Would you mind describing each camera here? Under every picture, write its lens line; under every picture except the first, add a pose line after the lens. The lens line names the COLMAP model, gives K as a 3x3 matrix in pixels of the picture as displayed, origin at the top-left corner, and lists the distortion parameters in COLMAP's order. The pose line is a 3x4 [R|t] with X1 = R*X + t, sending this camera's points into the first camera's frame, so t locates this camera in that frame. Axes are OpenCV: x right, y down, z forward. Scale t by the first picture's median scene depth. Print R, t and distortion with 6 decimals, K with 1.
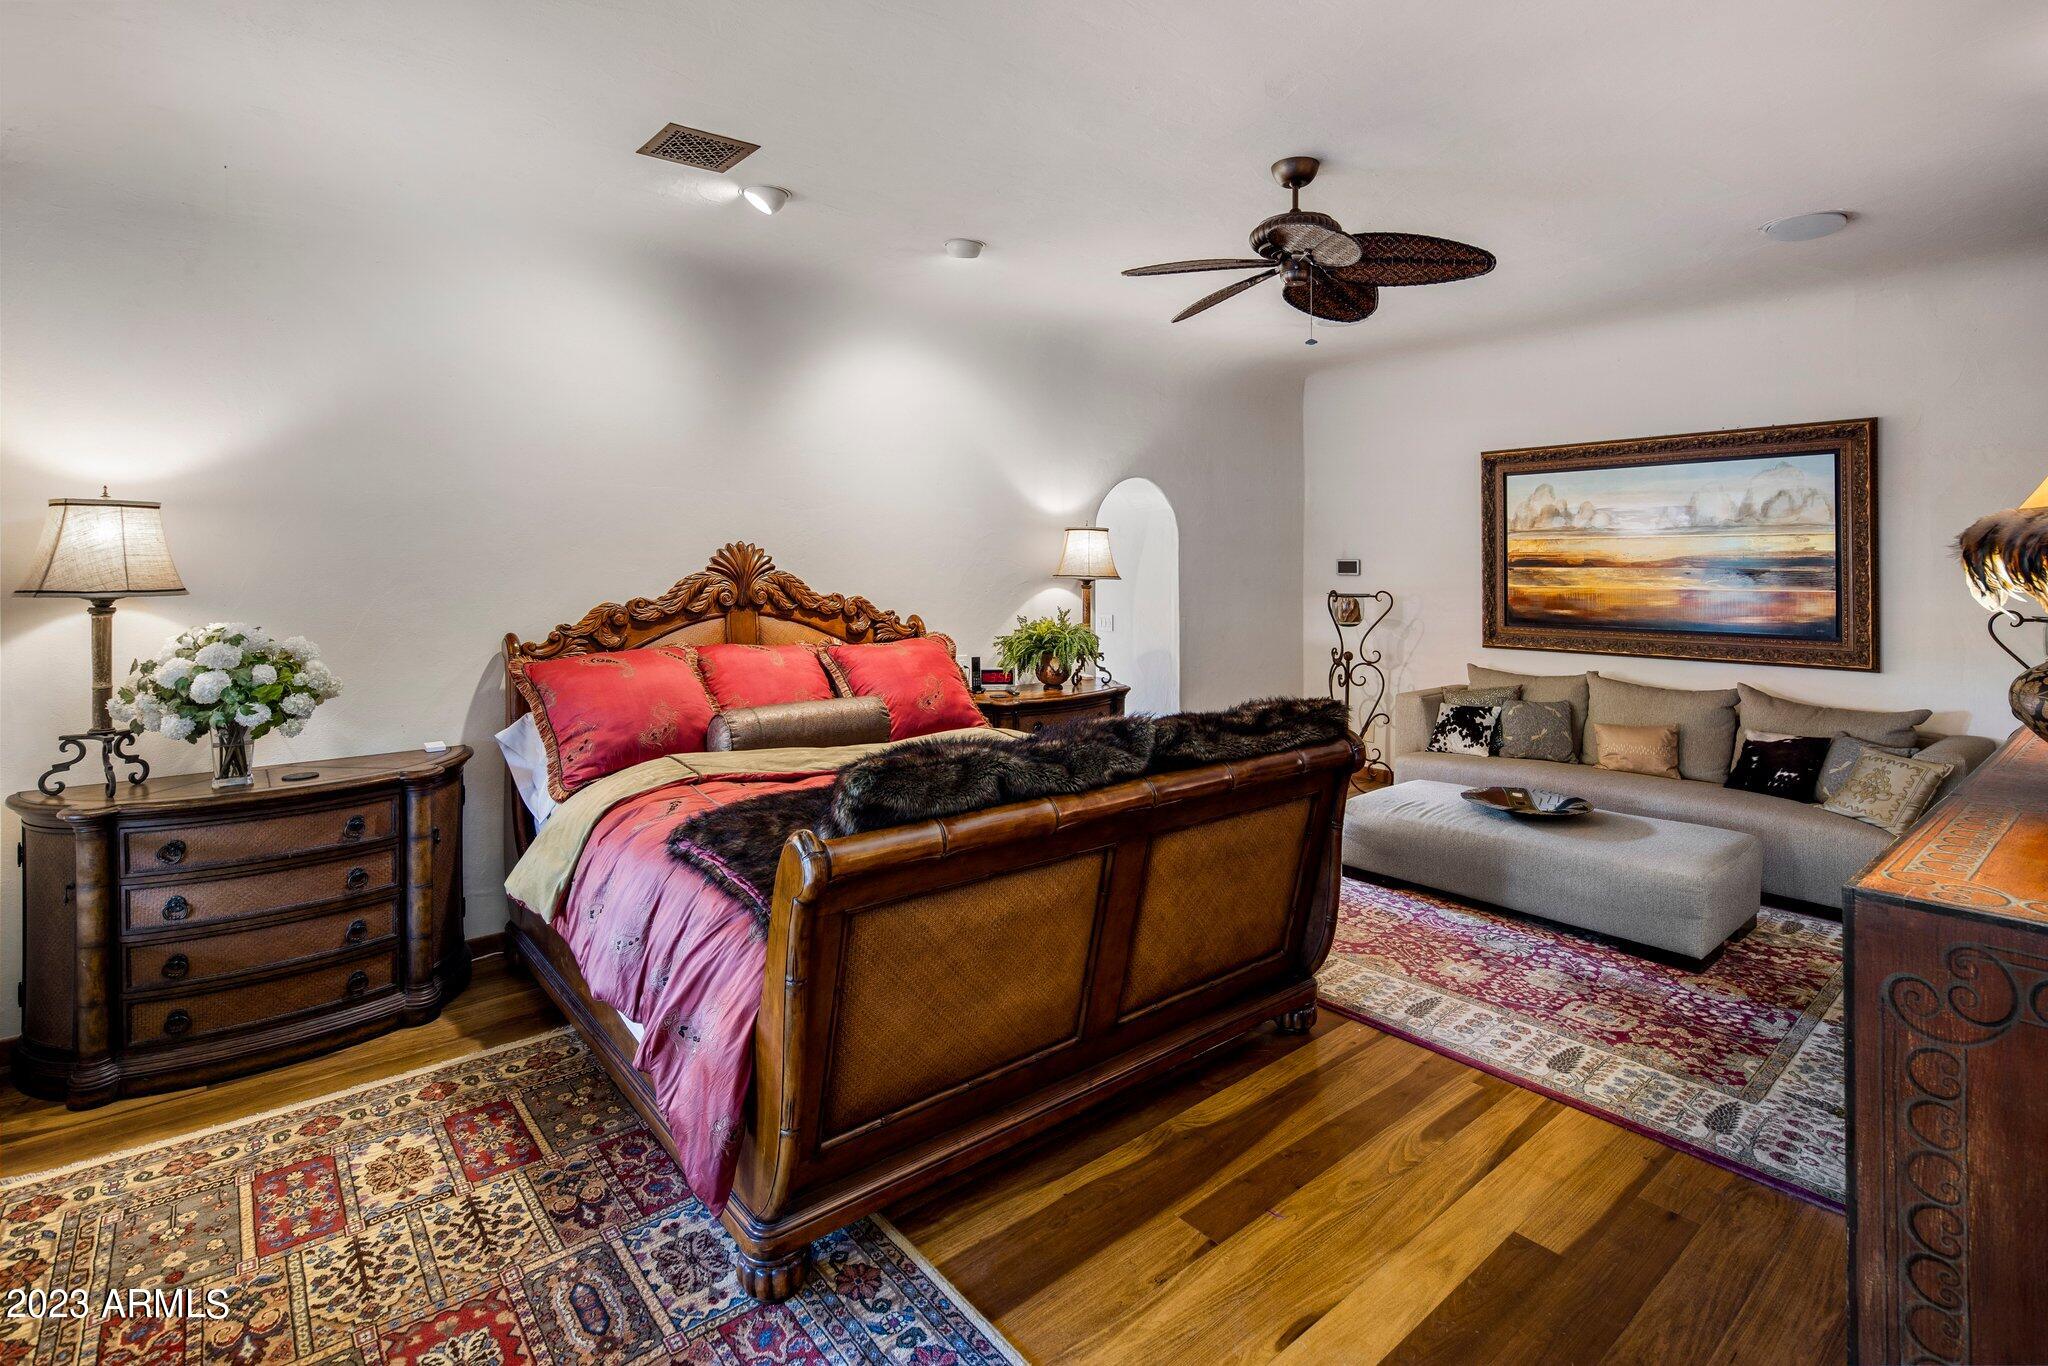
lens RADIAL K [[990.9, 0, 1019.8], [0, 990.9, 674.6], [0, 0, 1]] dist [-0.002940, -0.000609]
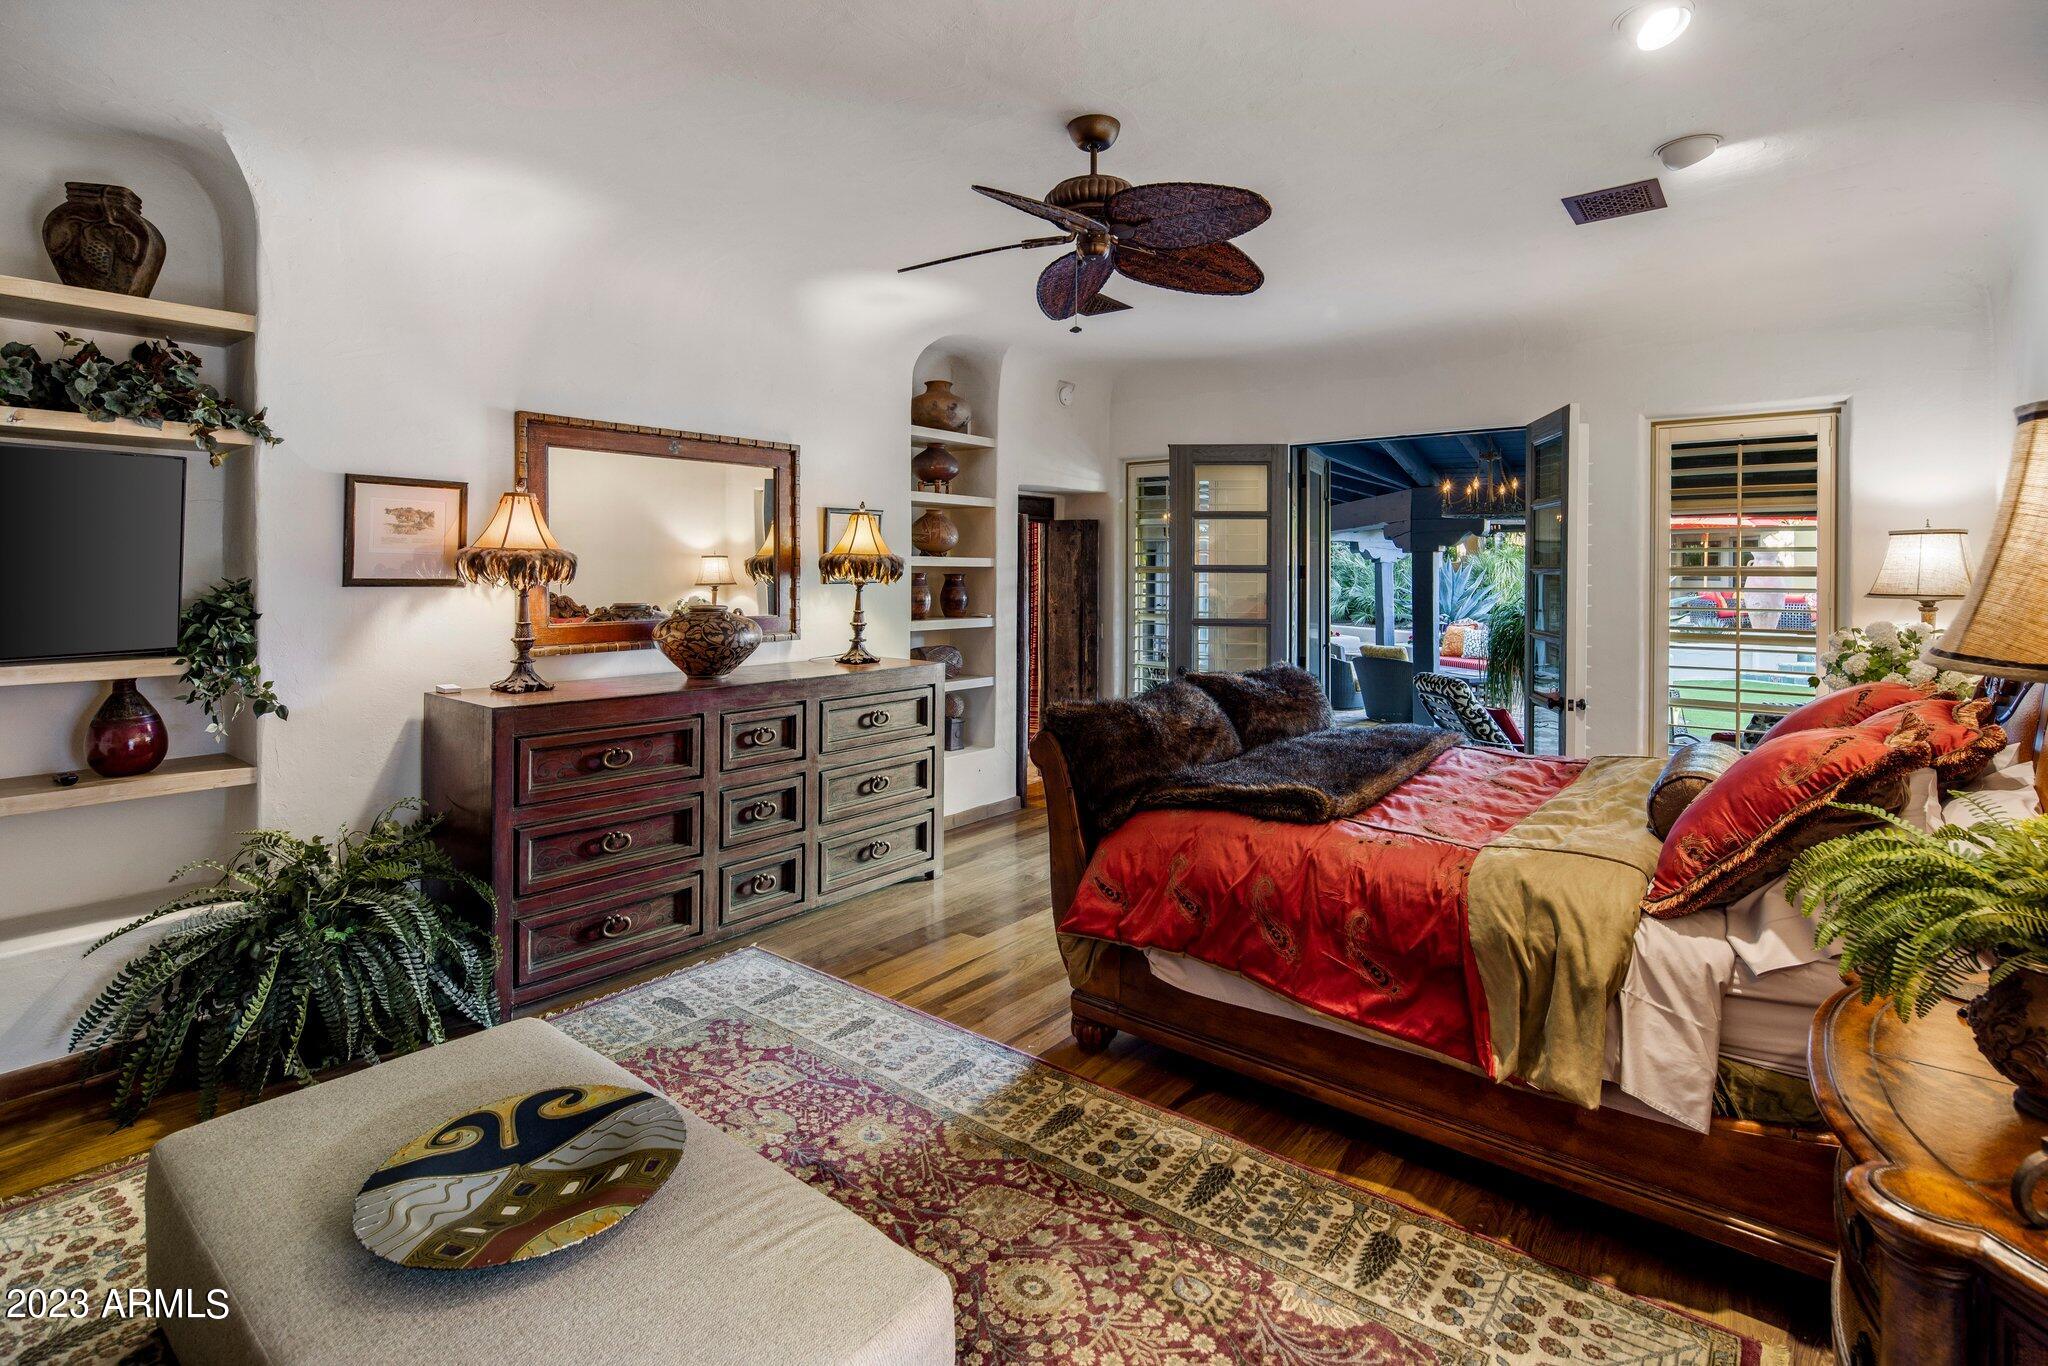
lens RADIAL K [[990.9, 0, 1028.4], [0, 990.9, 684.1], [0, 0, 1]] dist [-0.002940, -0.000609]
pose [[-0.981400, 0.027704, -0.189967, 0.524953], [-0.016785, 0.973361, 0.228664, -0.214625], [0.191241, 0.227599, -0.954791, 1.868874]]
